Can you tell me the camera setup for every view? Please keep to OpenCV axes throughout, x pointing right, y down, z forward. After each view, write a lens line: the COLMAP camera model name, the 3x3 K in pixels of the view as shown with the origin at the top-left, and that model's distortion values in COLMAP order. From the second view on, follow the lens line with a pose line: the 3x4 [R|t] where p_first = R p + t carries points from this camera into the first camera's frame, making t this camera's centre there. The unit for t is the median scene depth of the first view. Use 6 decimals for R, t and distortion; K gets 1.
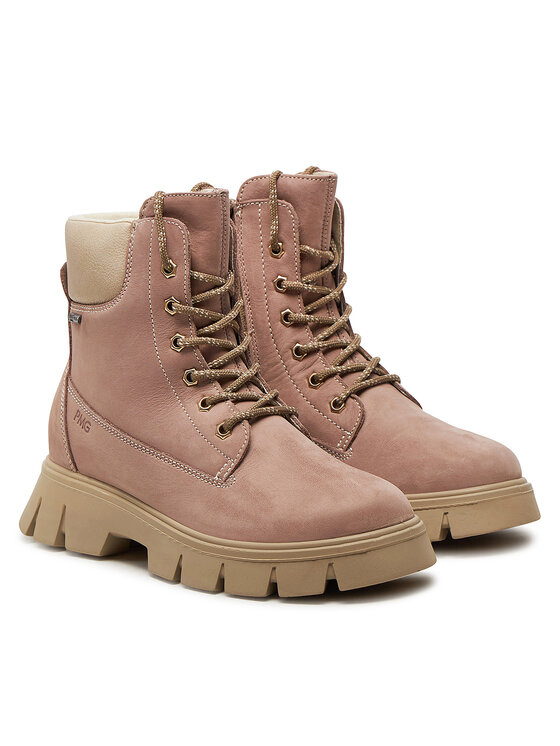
lens RADIAL K [[2197.7, 0, 279.9], [0, 2197.7, 371.4], [0, 0, 1]] dist [0.622567, 0.000000]
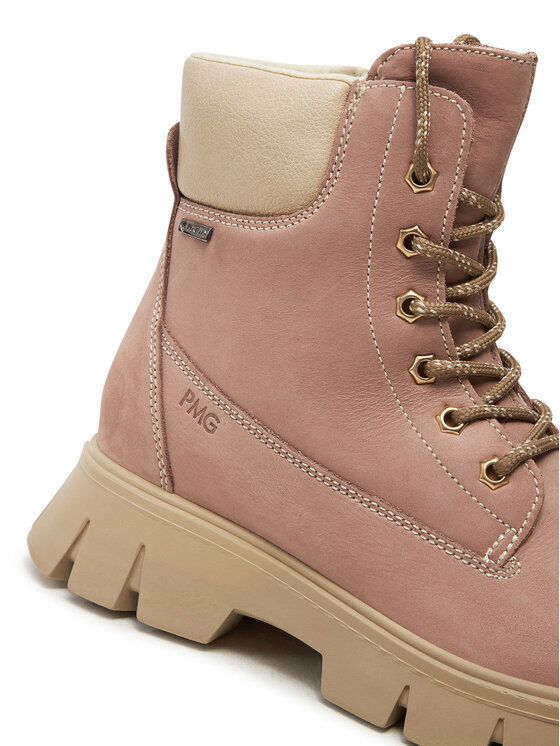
lens RADIAL K [[1492.7, 0, 281.5], [0, 1492.7, 372.8], [0, 0, 1]] dist [0.089772, 0.000000]
pose [[0.935395, 0.100371, 0.339061, -0.209345], [-0.136779, 0.986932, 0.085185, -0.024607], [-0.326080, -0.126058, 0.936900, 0.642243]]
